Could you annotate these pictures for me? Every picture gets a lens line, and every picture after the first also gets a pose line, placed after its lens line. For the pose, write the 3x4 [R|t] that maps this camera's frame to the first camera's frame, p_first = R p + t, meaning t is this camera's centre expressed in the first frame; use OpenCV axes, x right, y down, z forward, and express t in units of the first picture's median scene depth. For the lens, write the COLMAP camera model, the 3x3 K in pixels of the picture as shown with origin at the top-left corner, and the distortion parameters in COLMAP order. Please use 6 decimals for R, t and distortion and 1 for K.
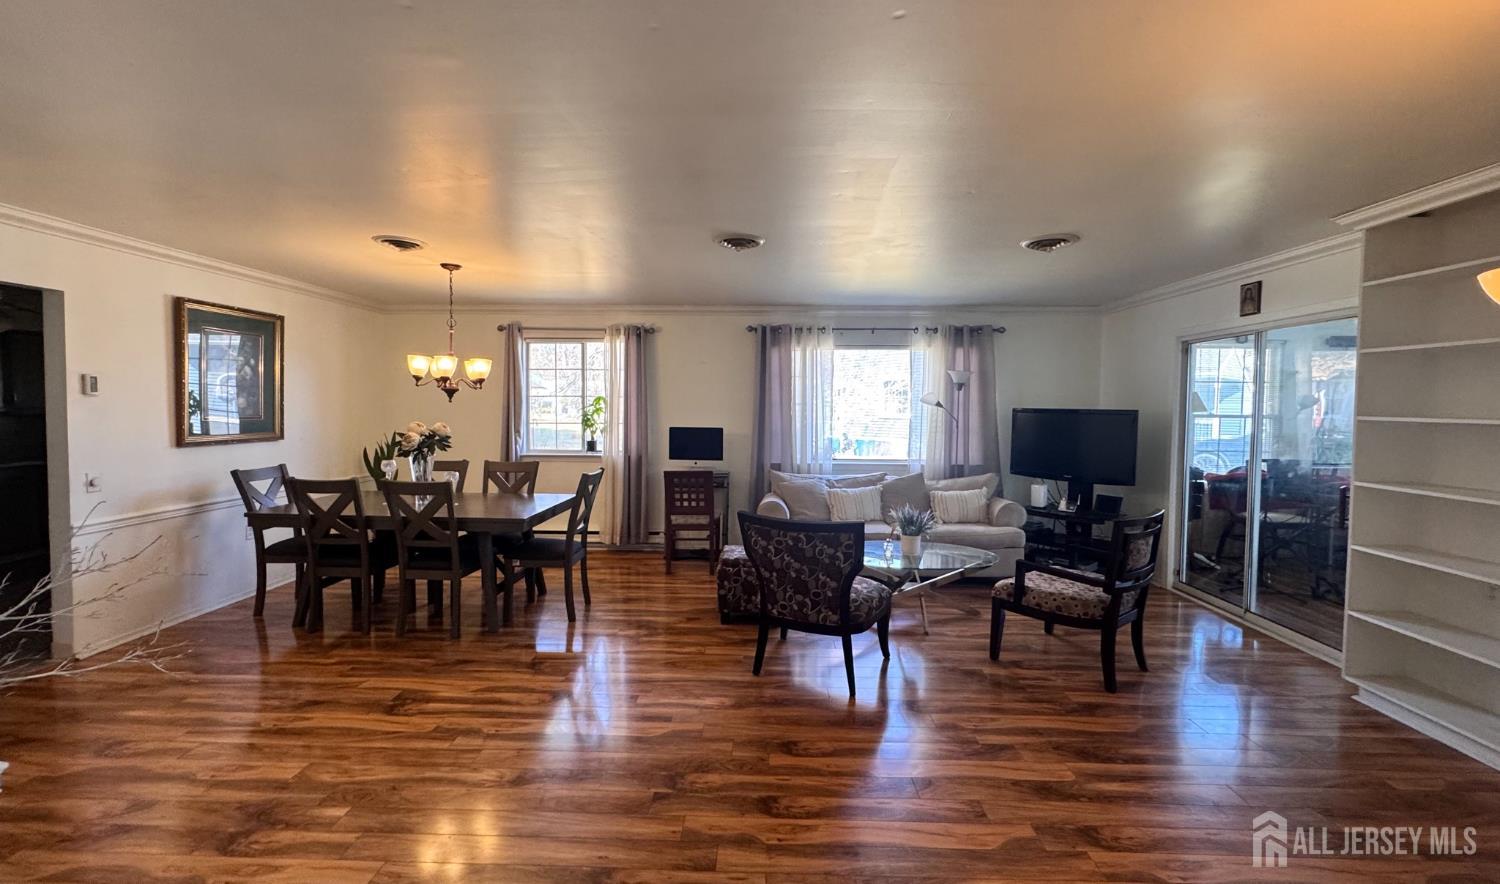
lens RADIAL K [[603.4, 0, 752.7], [0, 603.4, 430.5], [0, 0, 1]] dist [-0.002440, 0.000339]
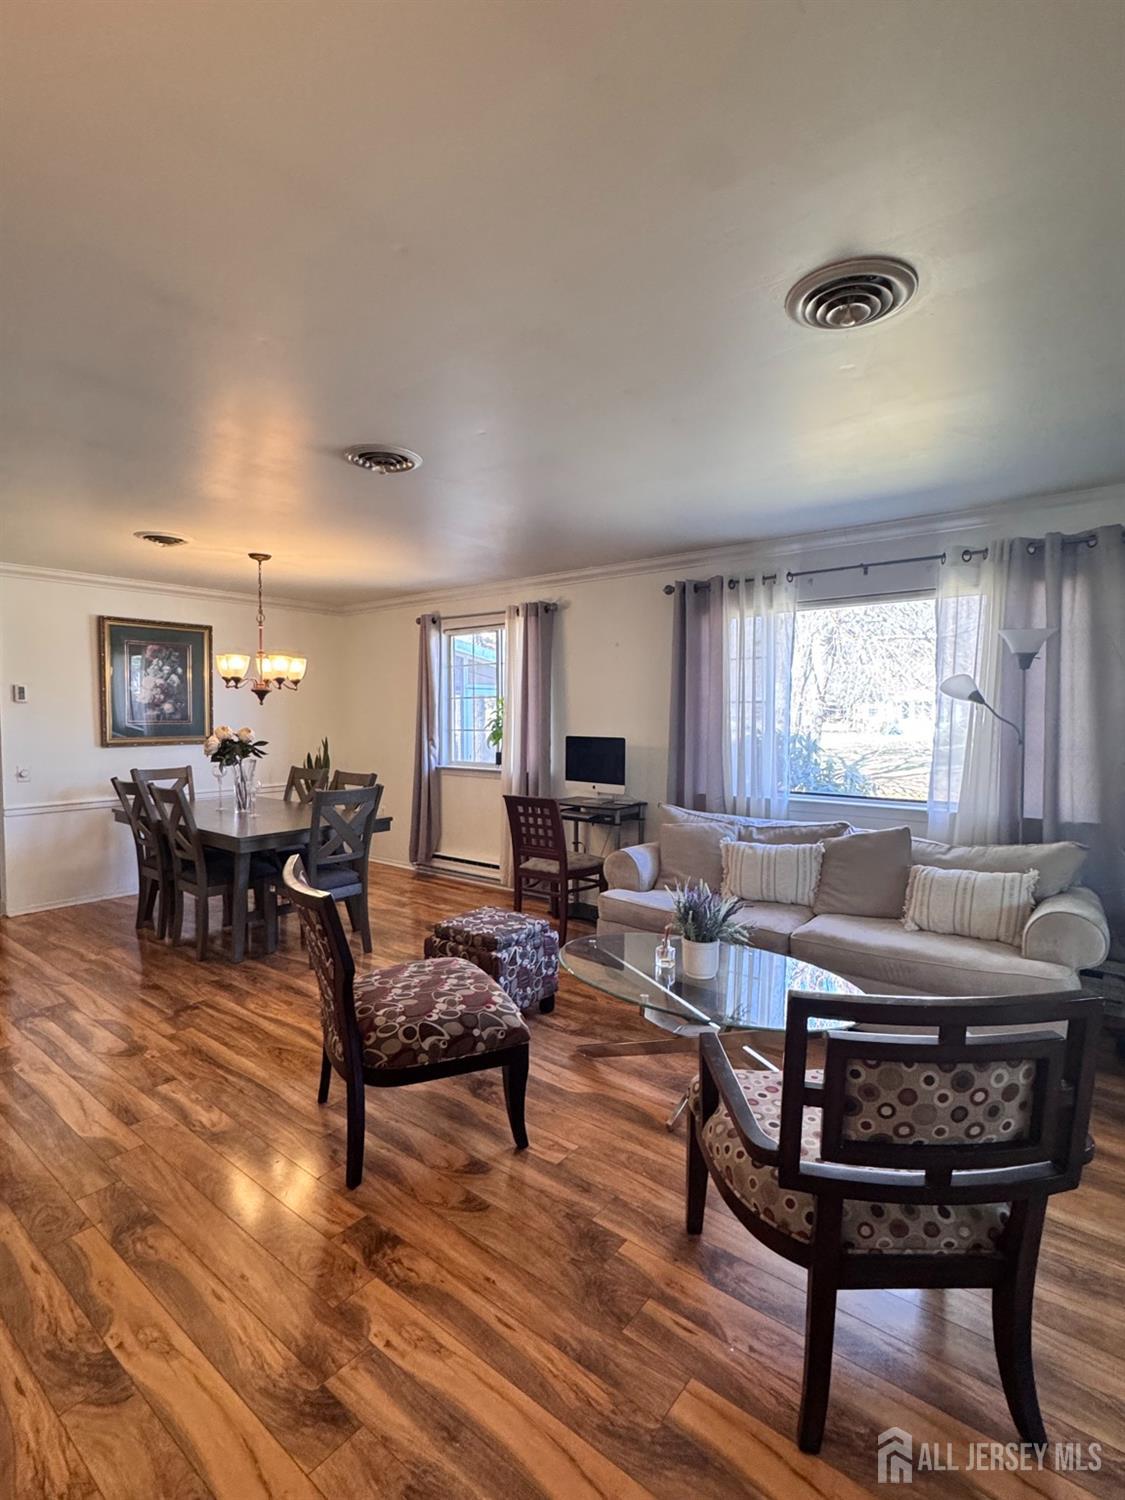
lens RADIAL K [[725.4, 0, 570.3], [0, 725.4, 750.4], [0, 0, 1]] dist [-0.001594, -0.001272]
pose [[0.796645, 0.023631, -0.603985, 0.542491], [-0.017307, 0.999718, 0.016286, -0.003680], [0.604199, -0.002521, 0.796829, 0.403560]]
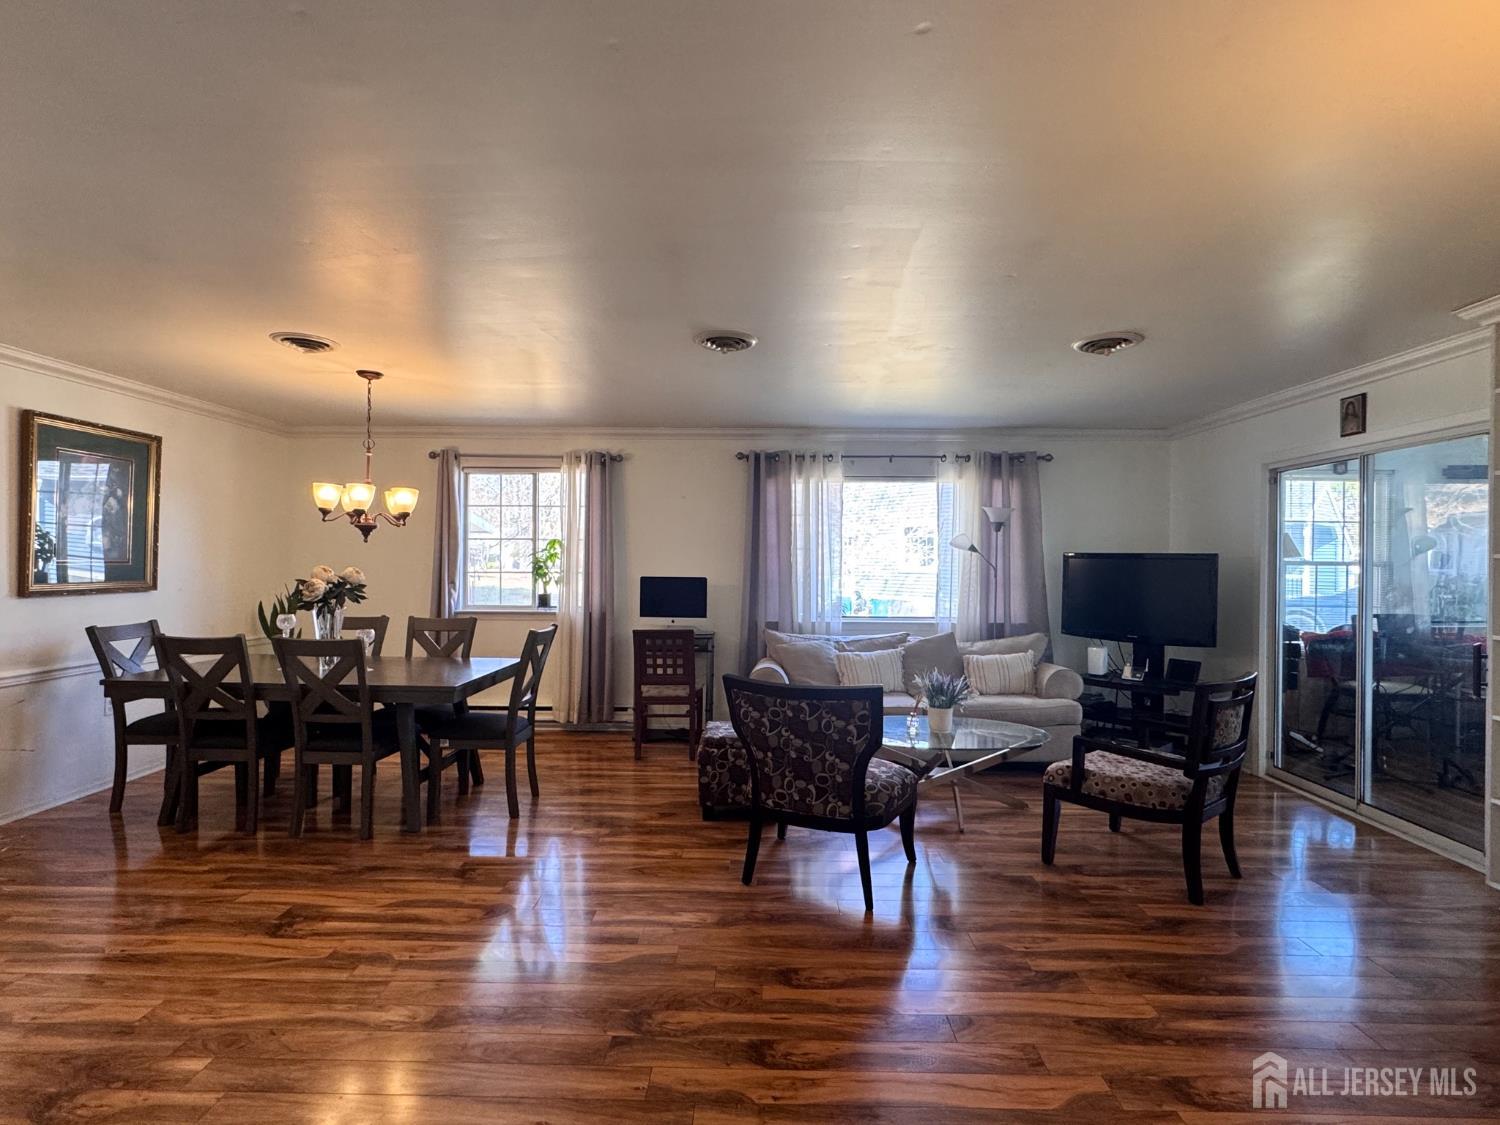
lens RADIAL K [[731.9, 0, 751.9], [0, 731.9, 564.3], [0, 0, 1]] dist [-0.003178, 0.001070]
pose [[0.999961, -0.000094, 0.008841, 0.003278], [0.000411, 0.999355, -0.035900, 0.017597], [-0.008832, 0.035903, 0.999316, 0.024589]]
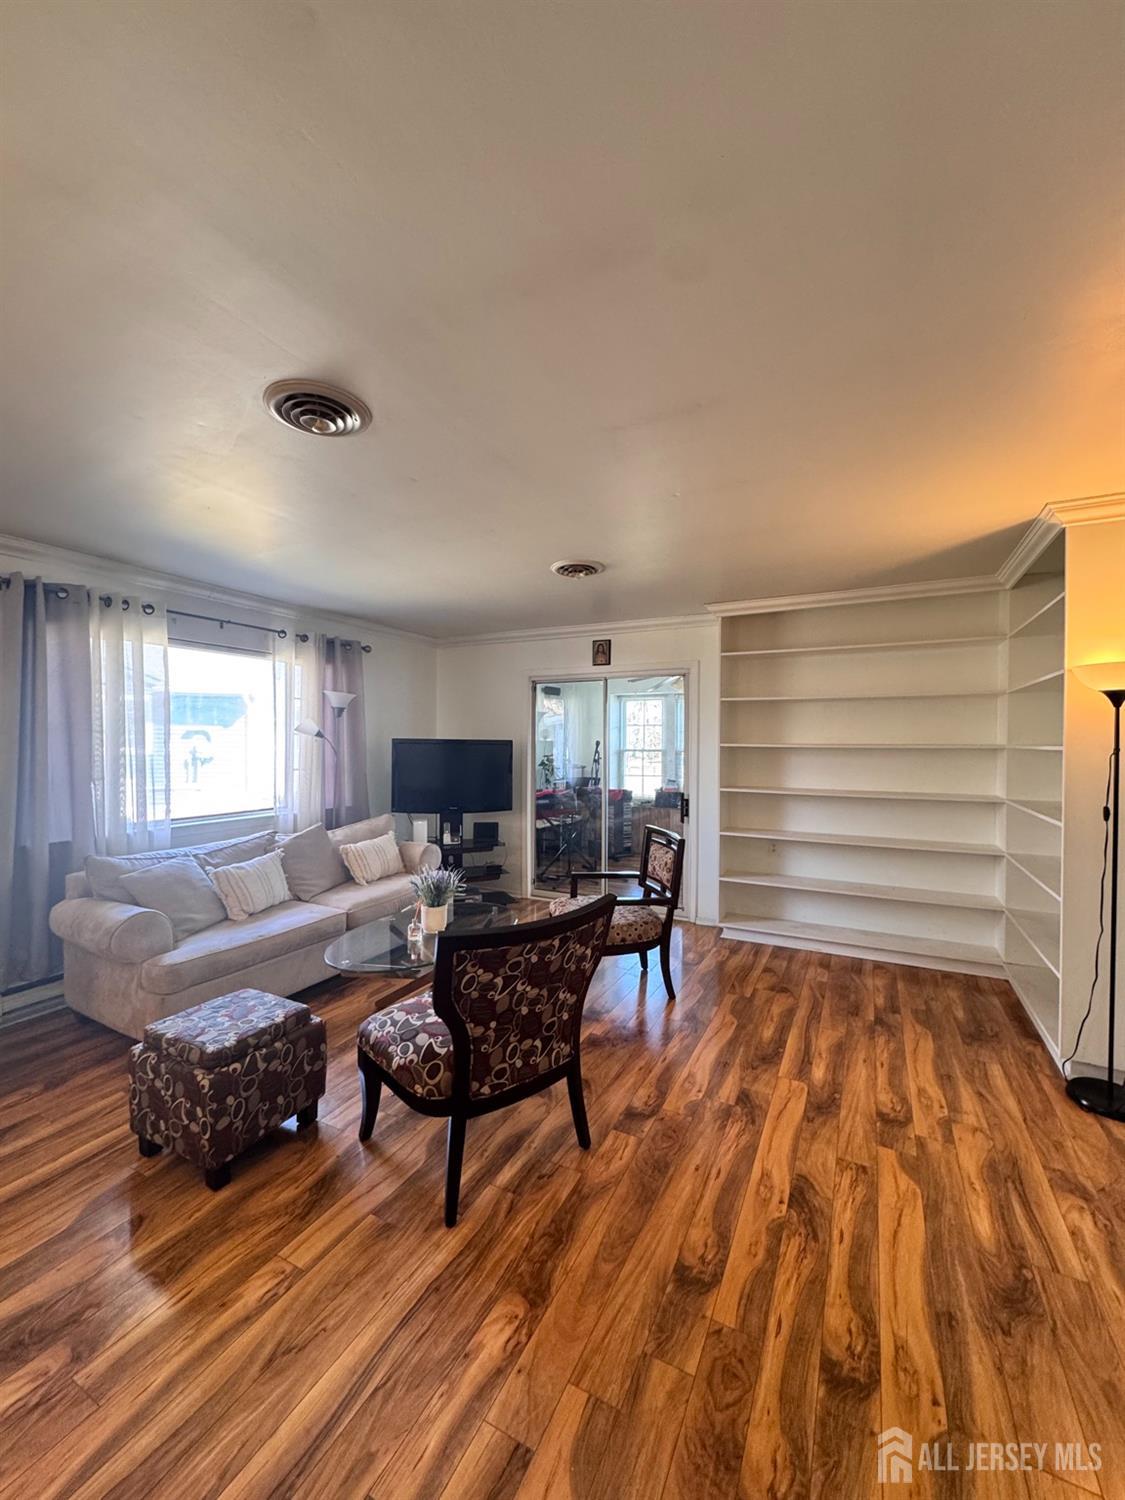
lens RADIAL K [[596.0, 0, 568.5], [0, 596.0, 748.0], [0, 0, 1]] dist [-0.001776, -0.000081]
pose [[0.429615, -0.014009, 0.902904, -0.329848], [0.035237, 0.999378, -0.001261, -0.017045], [-0.902325, 0.032357, 0.429841, 0.506042]]
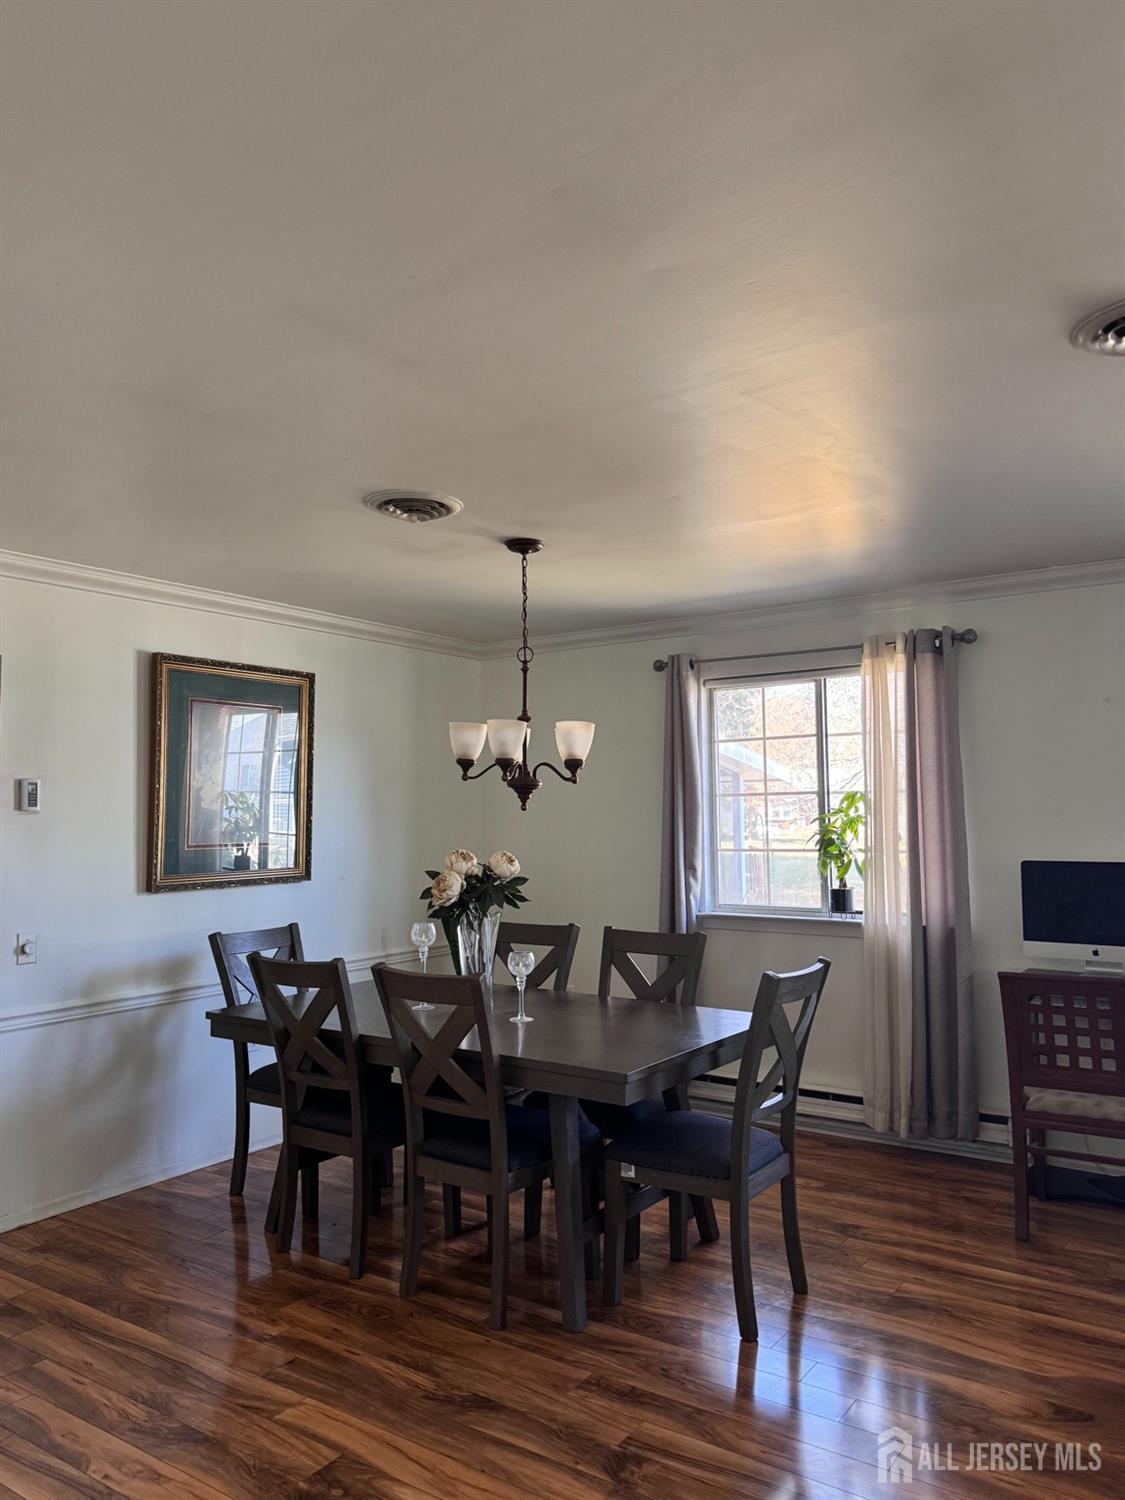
lens RADIAL K [[1097.1, 0, 554.5], [0, 1097.1, 751.1], [0, 0, 1]] dist [0.040399, -0.031306]
pose [[0.831088, -0.051455, -0.553755, 0.026028], [-0.002919, 0.995293, -0.096865, -0.007991], [0.556133, 0.082120, 0.827027, 0.258458]]
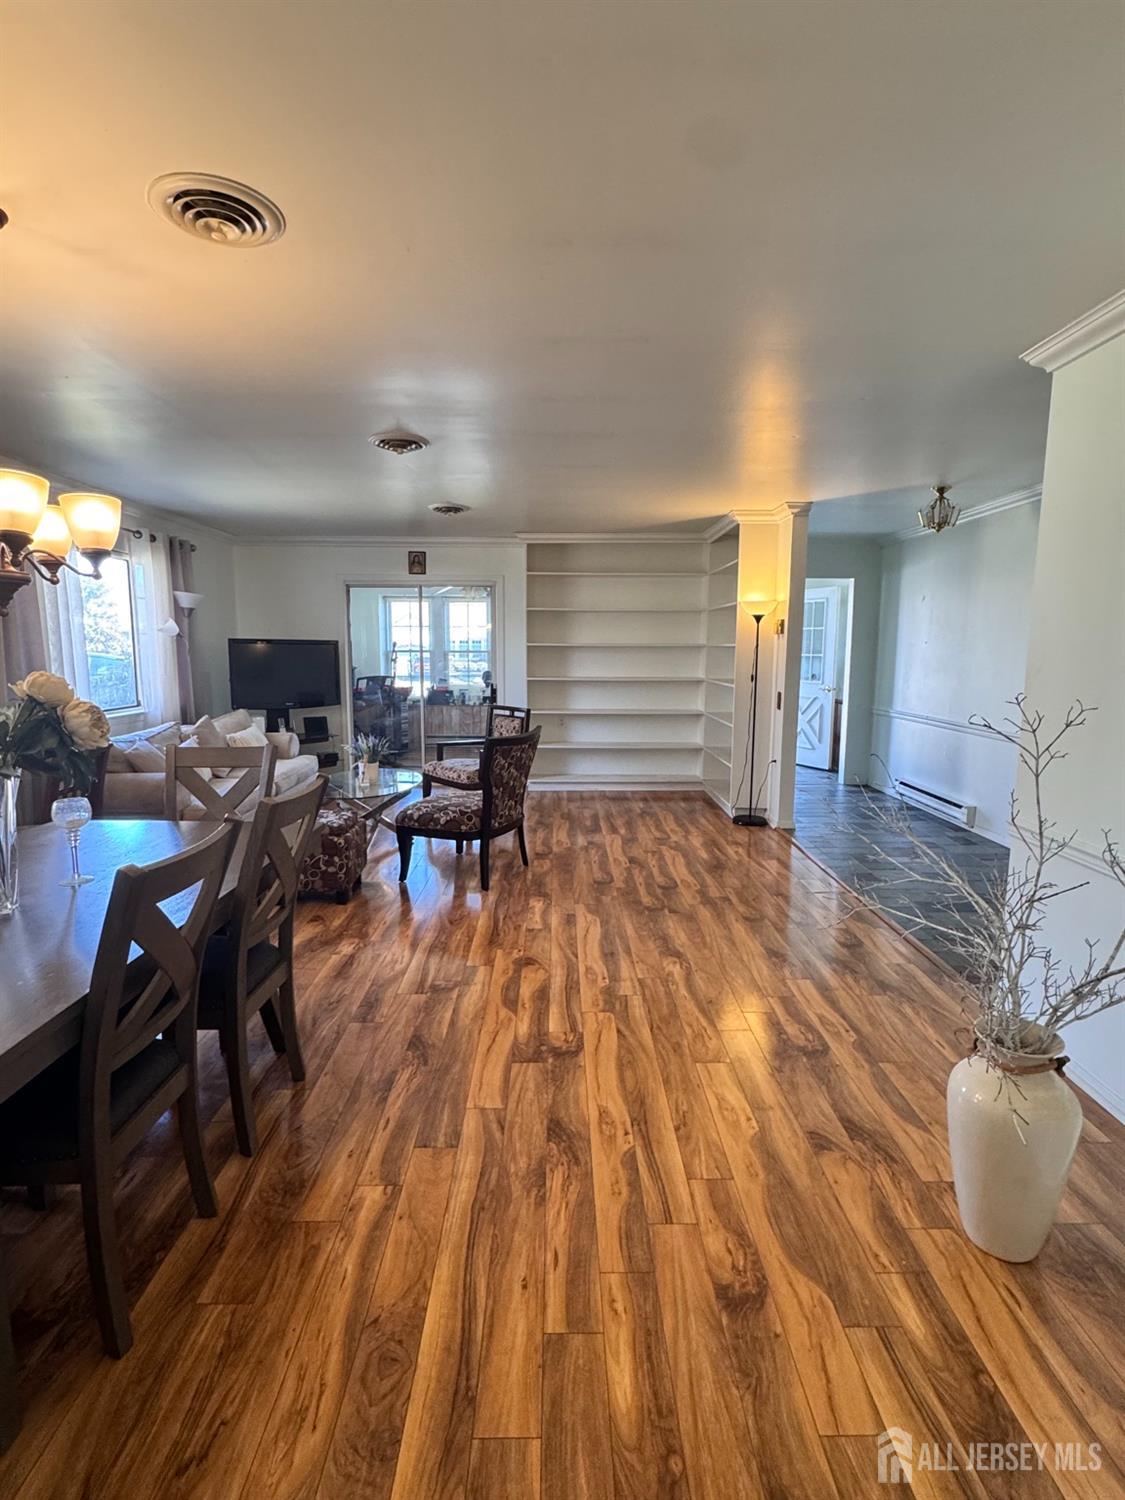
lens RADIAL K [[731.9, 0, 570.7], [0, 731.9, 750.7], [0, 0, 1]] dist [-0.003178, 0.001070]
pose [[-0.039555, -0.148402, 0.988136, -0.955057], [0.036271, 0.988045, 0.149840, -0.020986], [-0.998559, 0.041768, -0.033700, 0.679819]]
